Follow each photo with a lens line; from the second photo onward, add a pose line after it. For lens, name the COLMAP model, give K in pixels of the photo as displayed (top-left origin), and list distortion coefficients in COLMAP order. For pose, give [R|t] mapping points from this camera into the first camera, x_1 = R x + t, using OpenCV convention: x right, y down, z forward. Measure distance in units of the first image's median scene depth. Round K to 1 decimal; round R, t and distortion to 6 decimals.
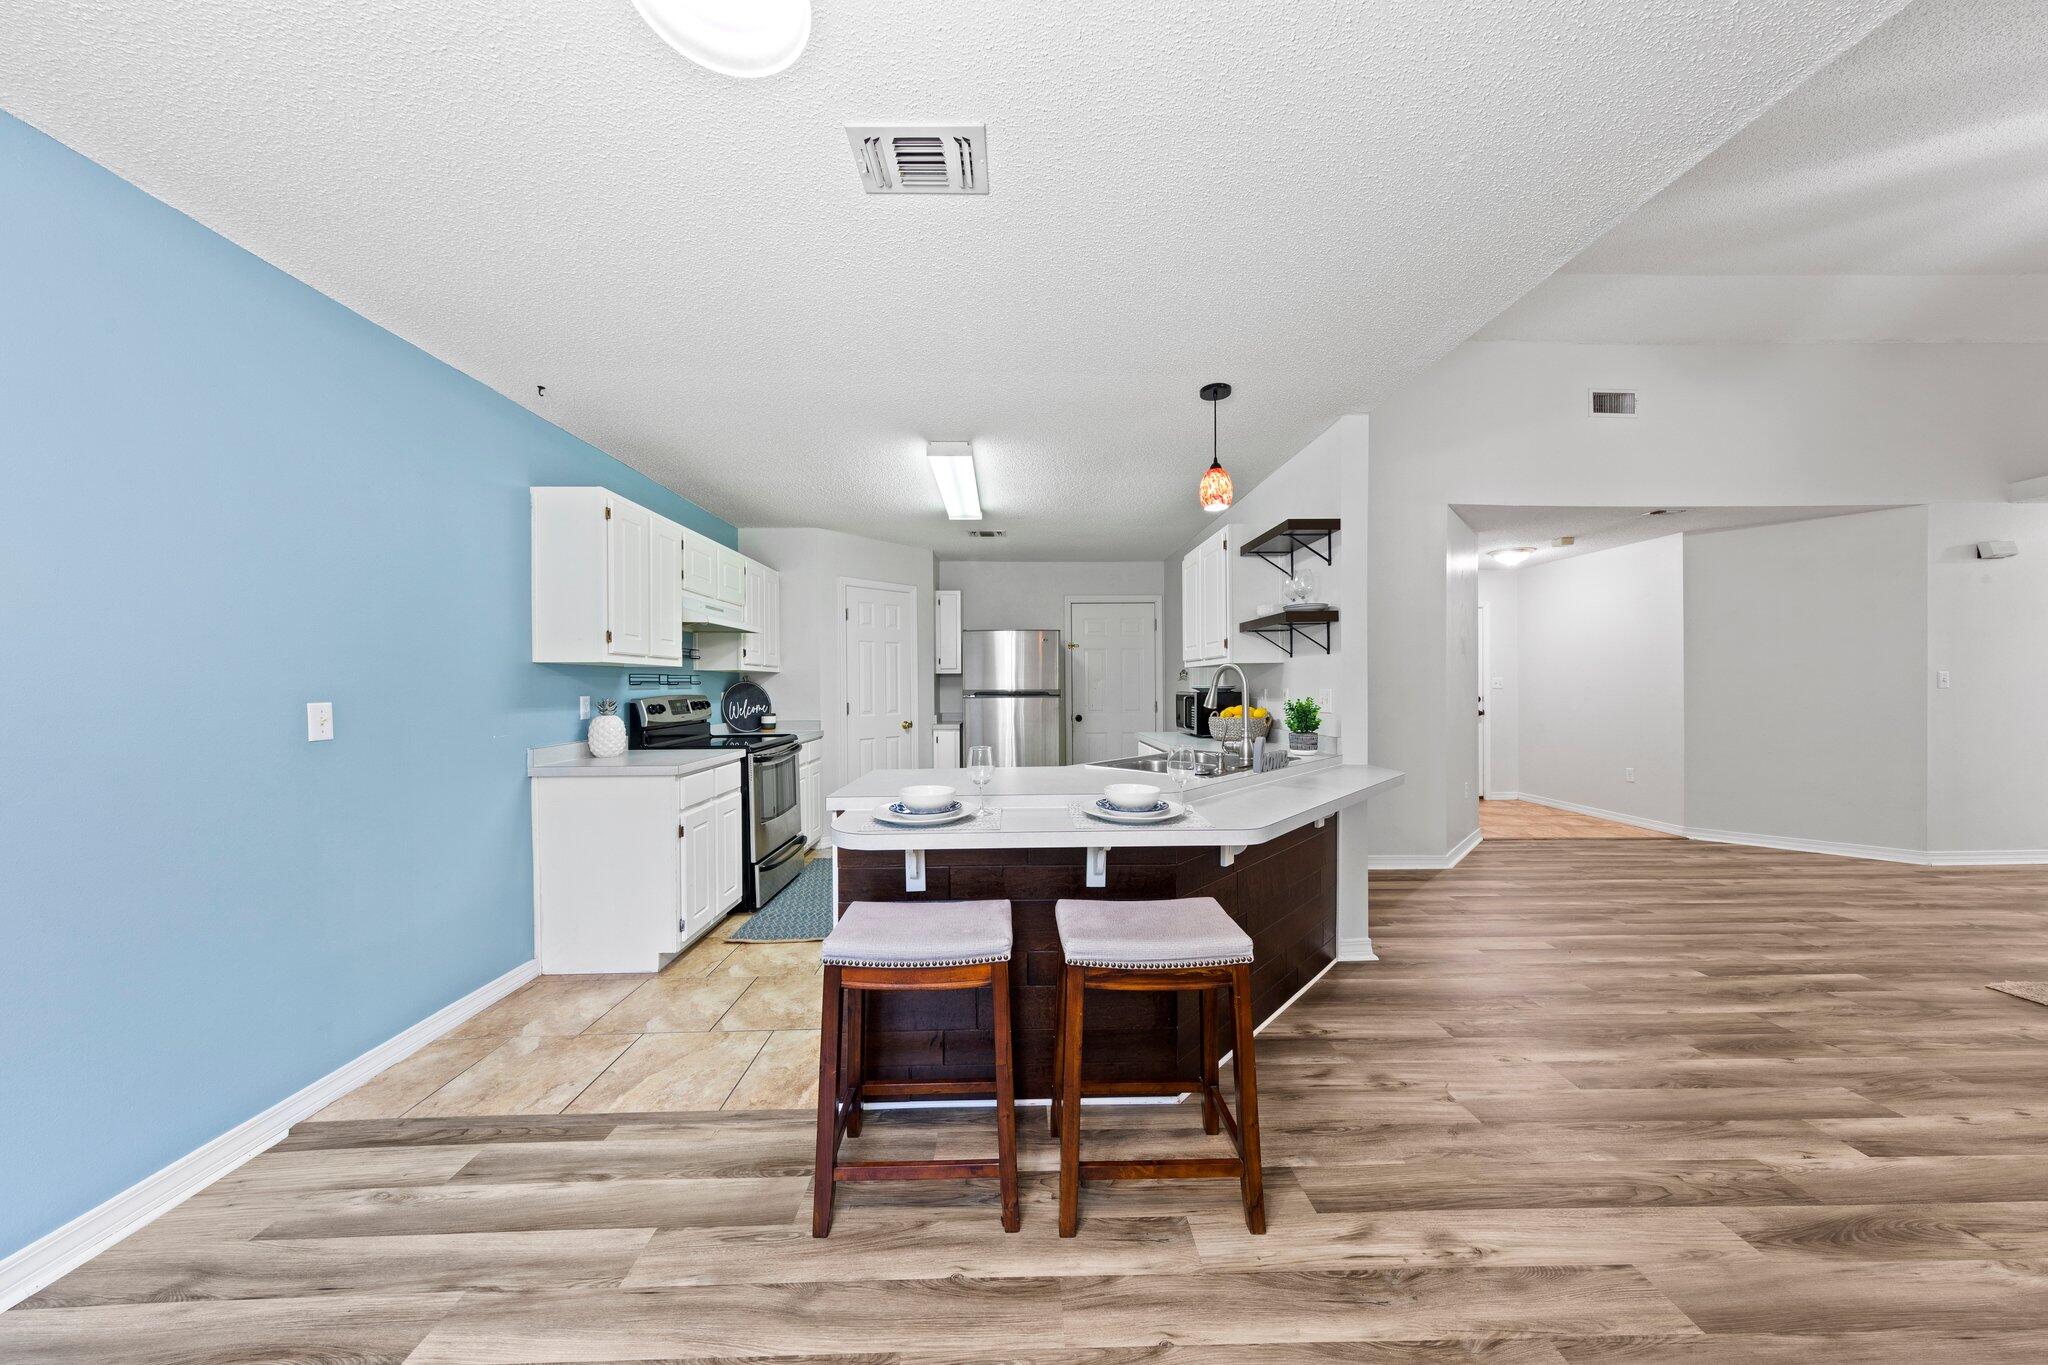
lens RADIAL K [[659.3, 0, 1023.7], [0, 659.3, 689.8], [0, 0, 1]] dist [0.003993, -0.000197]
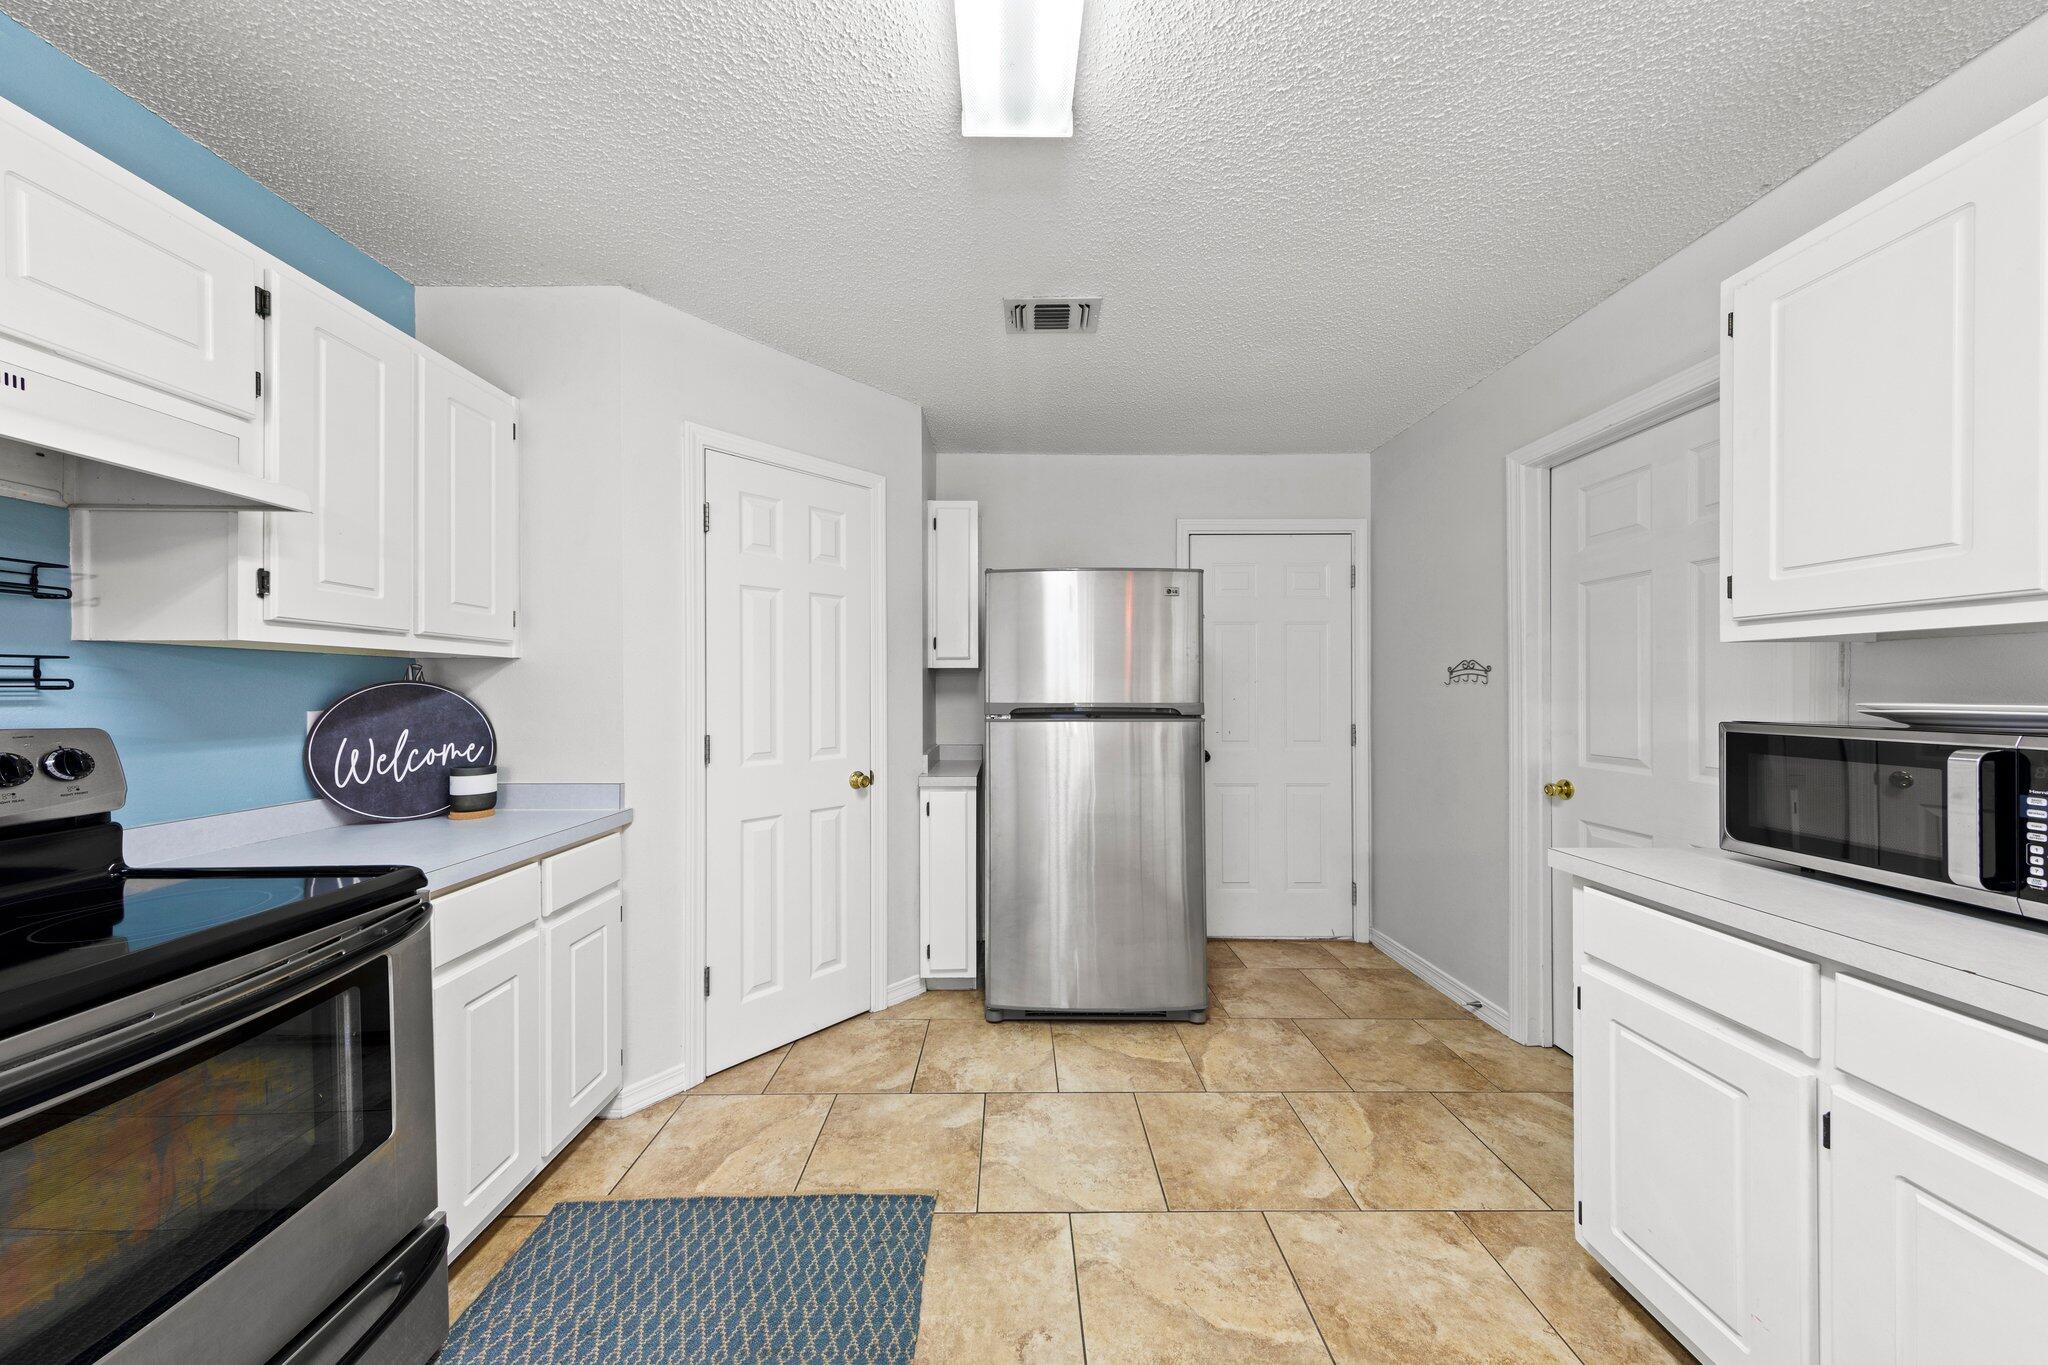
lens RADIAL K [[654.4, 0, 1016.8], [0, 654.4, 682.5], [0, 0, 1]] dist [-0.000270, -0.000031]
pose [[0.999965, 0.005056, -0.006676, -0.120016], [-0.005170, 0.999838, -0.017219, -0.011286], [0.006588, 0.017253, 0.999829, 0.980705]]
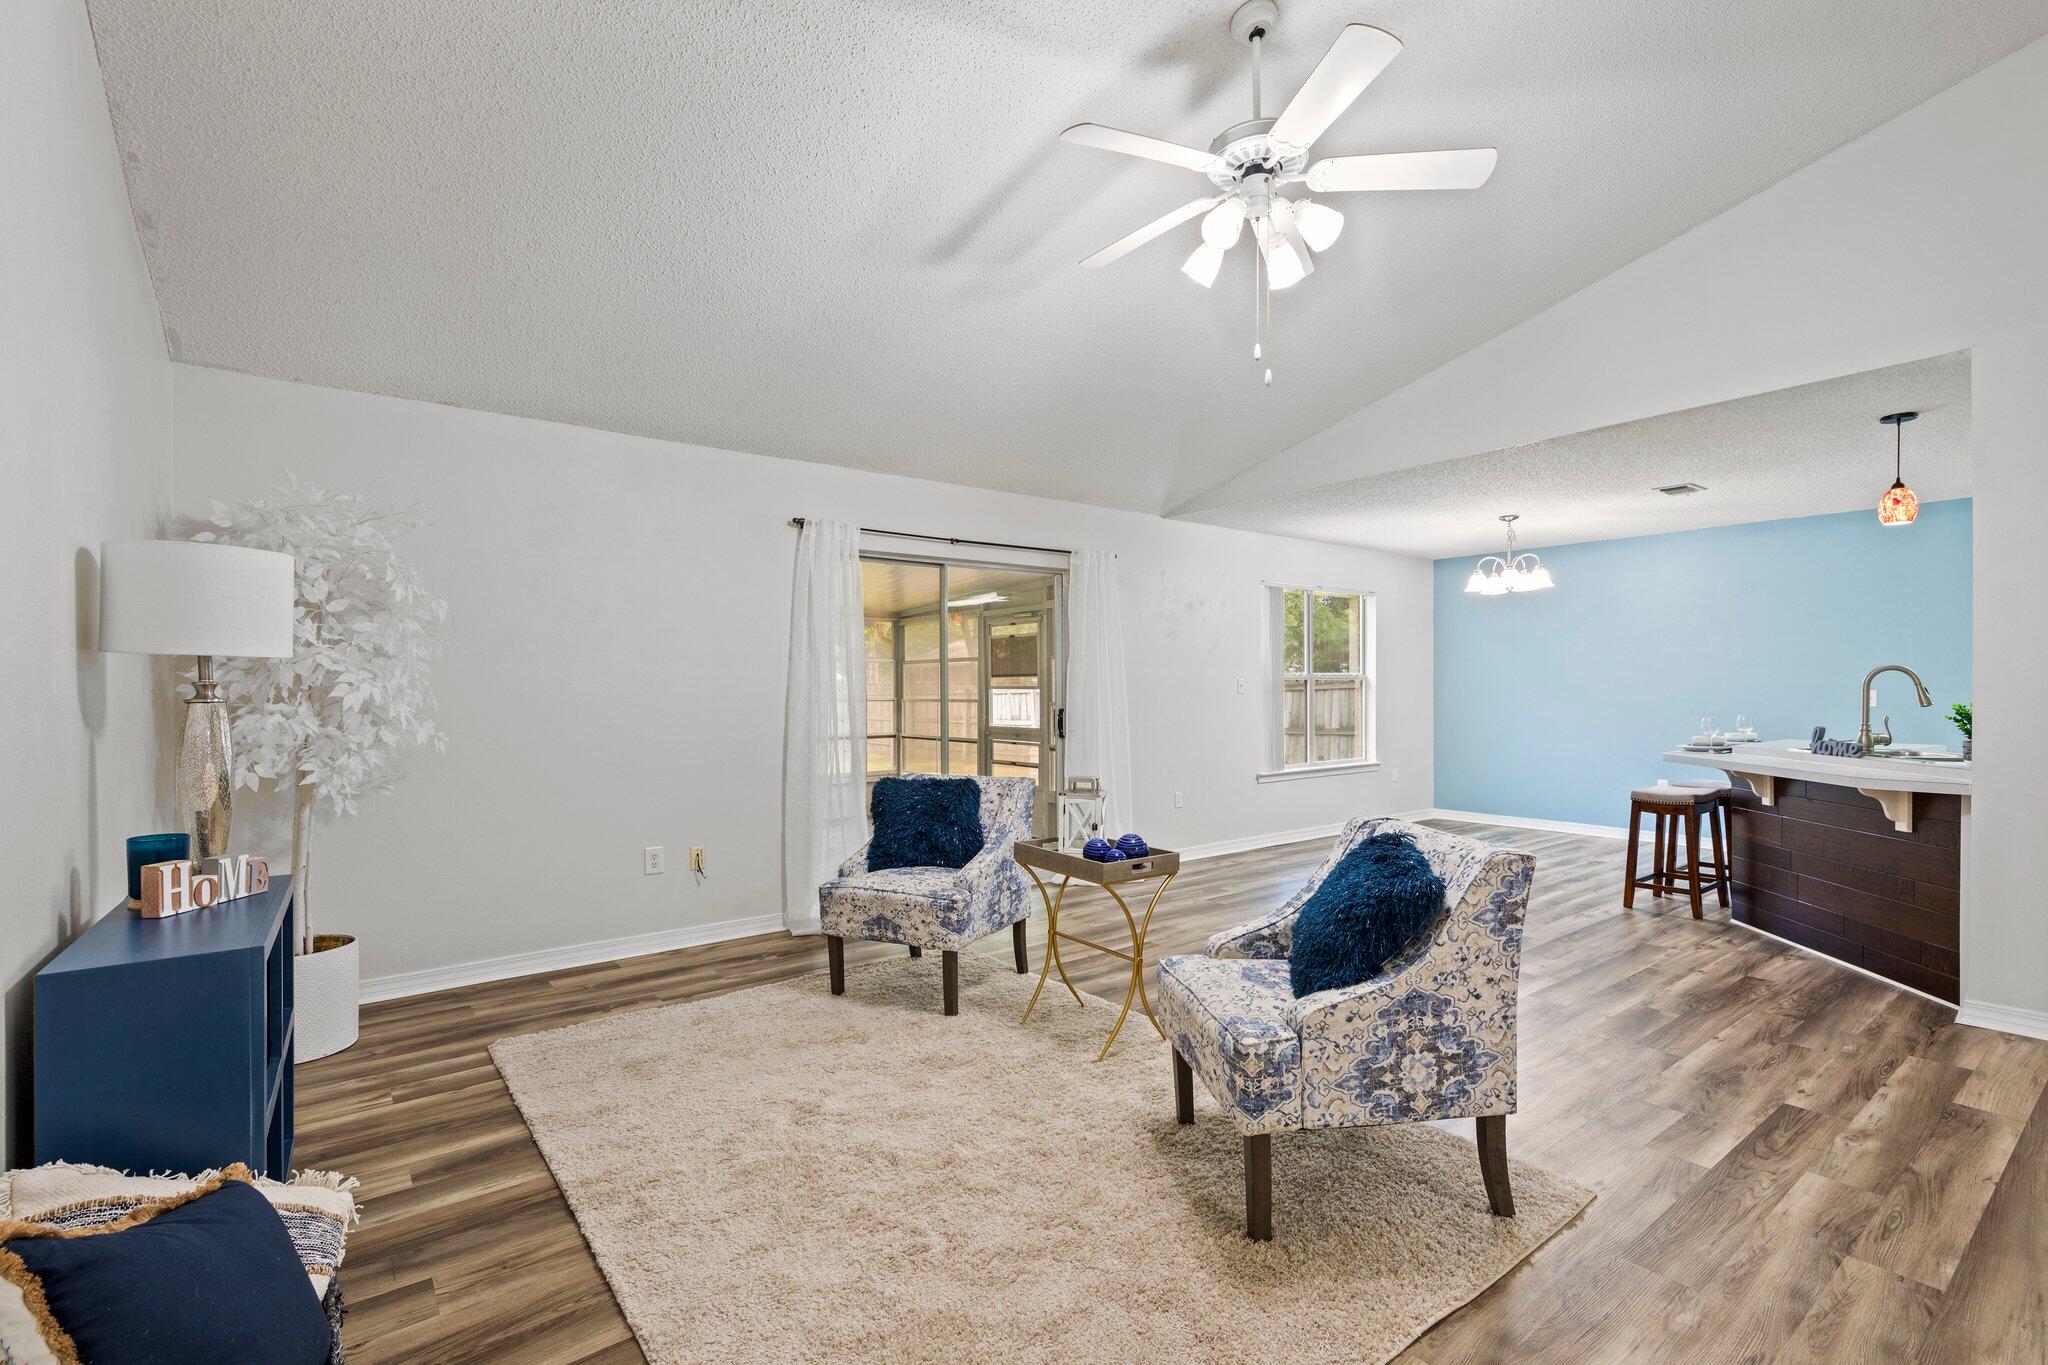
lens RADIAL K [[938.1, 0, 1022.7], [0, 938.1, 697.6], [0, 0, 1]] dist [-0.002433, 0.001003]
pose [[-0.800921, 0.013989, -0.598607, 1.987442], [0.004587, 0.999841, 0.017228, -0.013092], [0.598753, 0.011053, -0.800858, 1.148061]]
